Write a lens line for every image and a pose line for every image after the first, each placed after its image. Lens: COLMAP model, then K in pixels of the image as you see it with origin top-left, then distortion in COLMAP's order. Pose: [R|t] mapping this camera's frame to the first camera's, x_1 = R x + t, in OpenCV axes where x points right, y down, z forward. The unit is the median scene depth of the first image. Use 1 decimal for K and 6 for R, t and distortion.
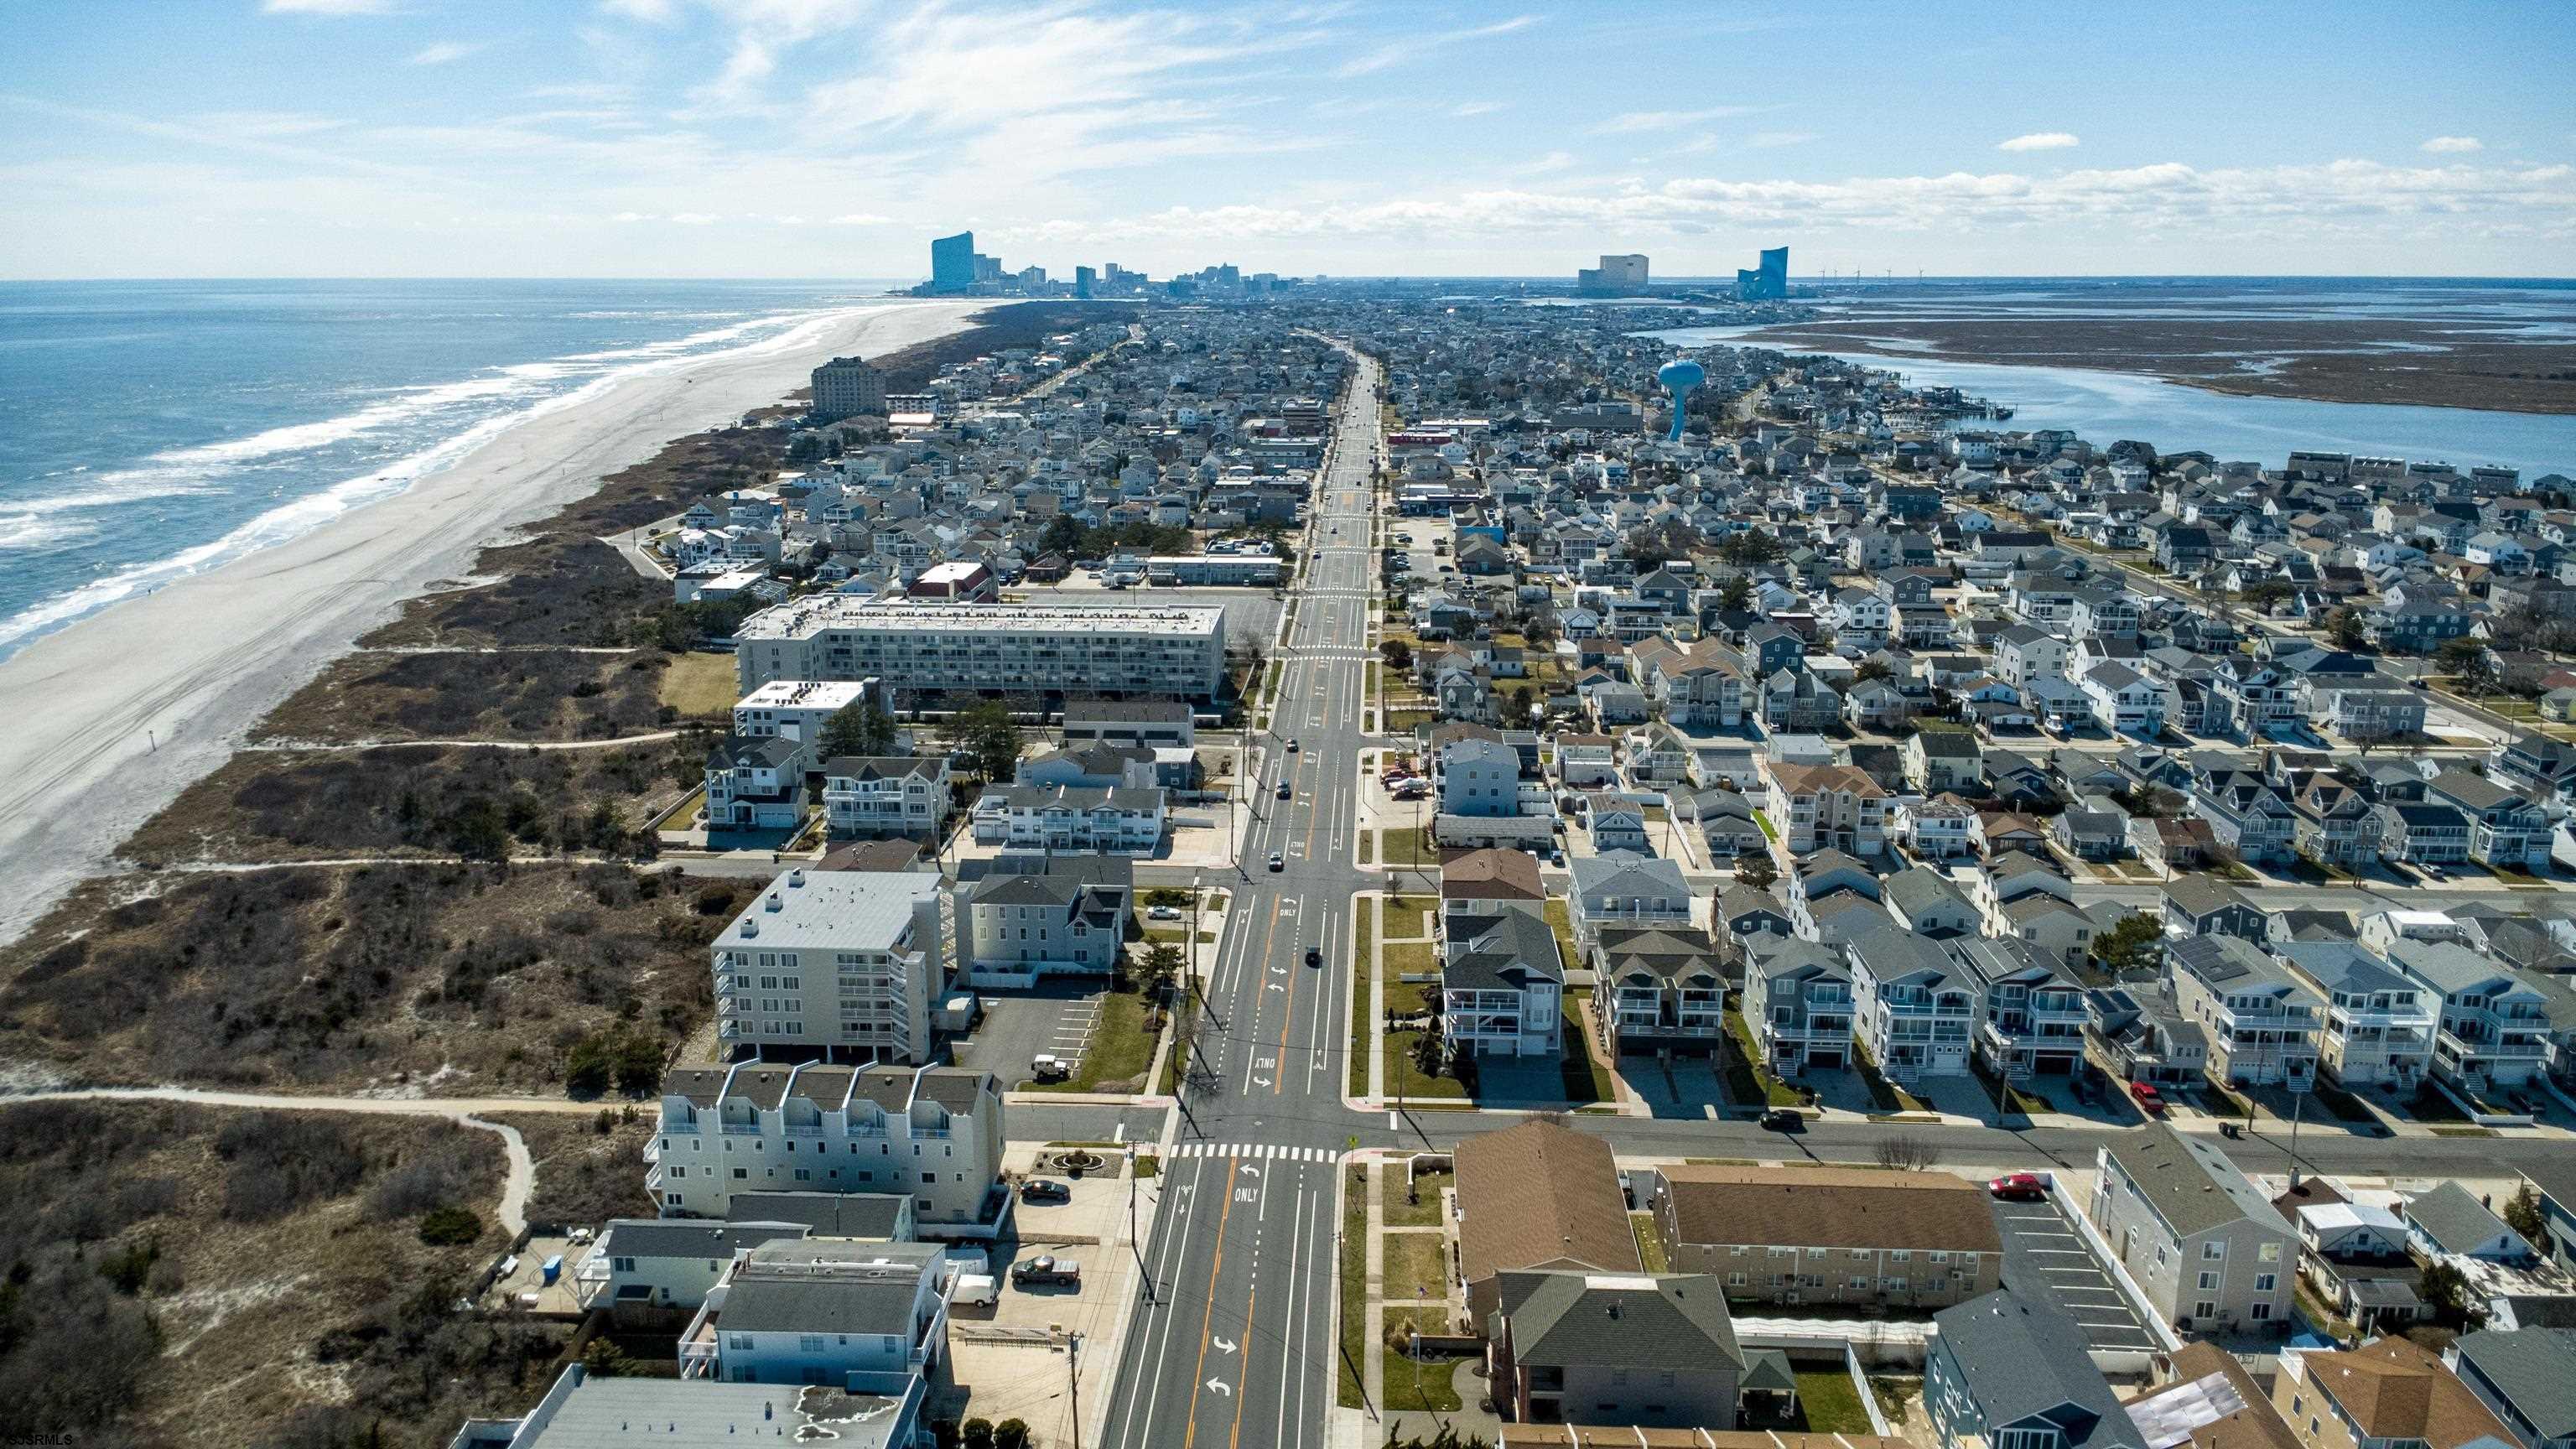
lens RADIAL K [[1815.7, 0, 1288.0], [0, 1815.7, 724.5], [0, 0, 1]] dist [0.022286, -0.031813]
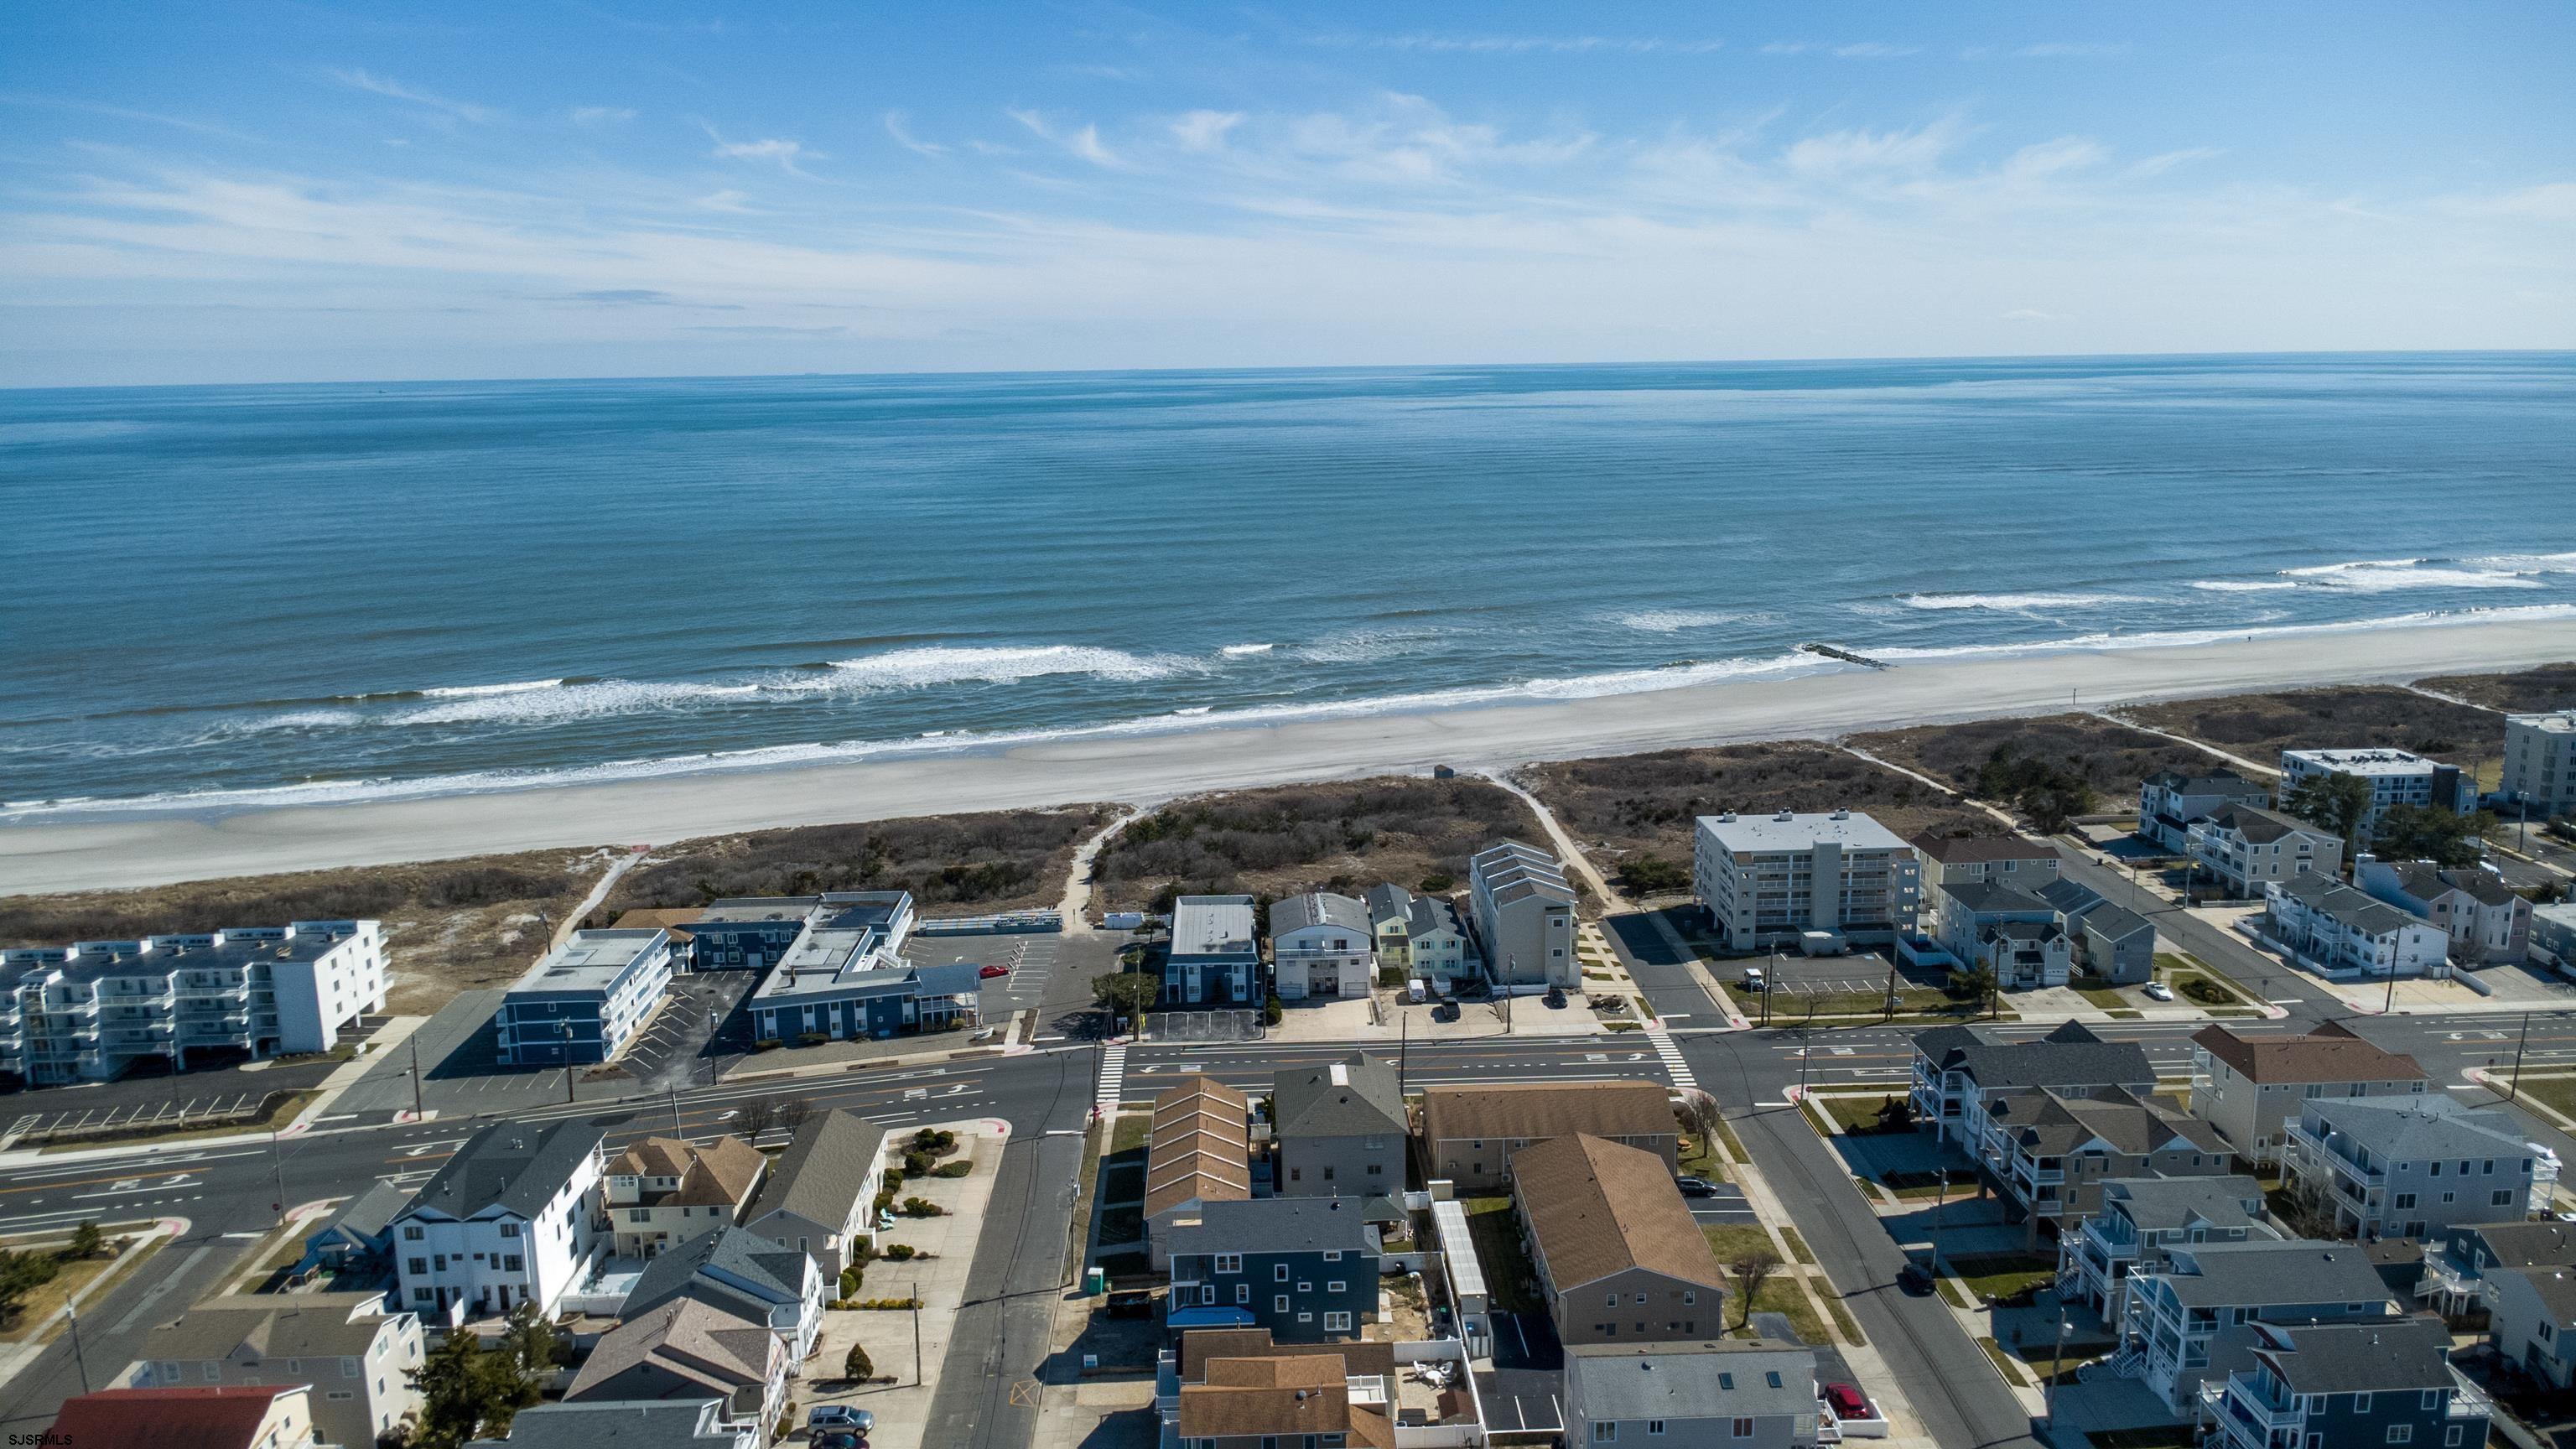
lens RADIAL K [[1815.7, 0, 1288.0], [0, 1815.7, 724.5], [0, 0, 1]] dist [0.022286, -0.031813]
pose [[0.078568, 0.194391, -0.977773, 0.699382], [-0.225818, 0.958781, 0.172470, -0.080335], [0.970996, 0.207248, 0.119227, 0.362669]]
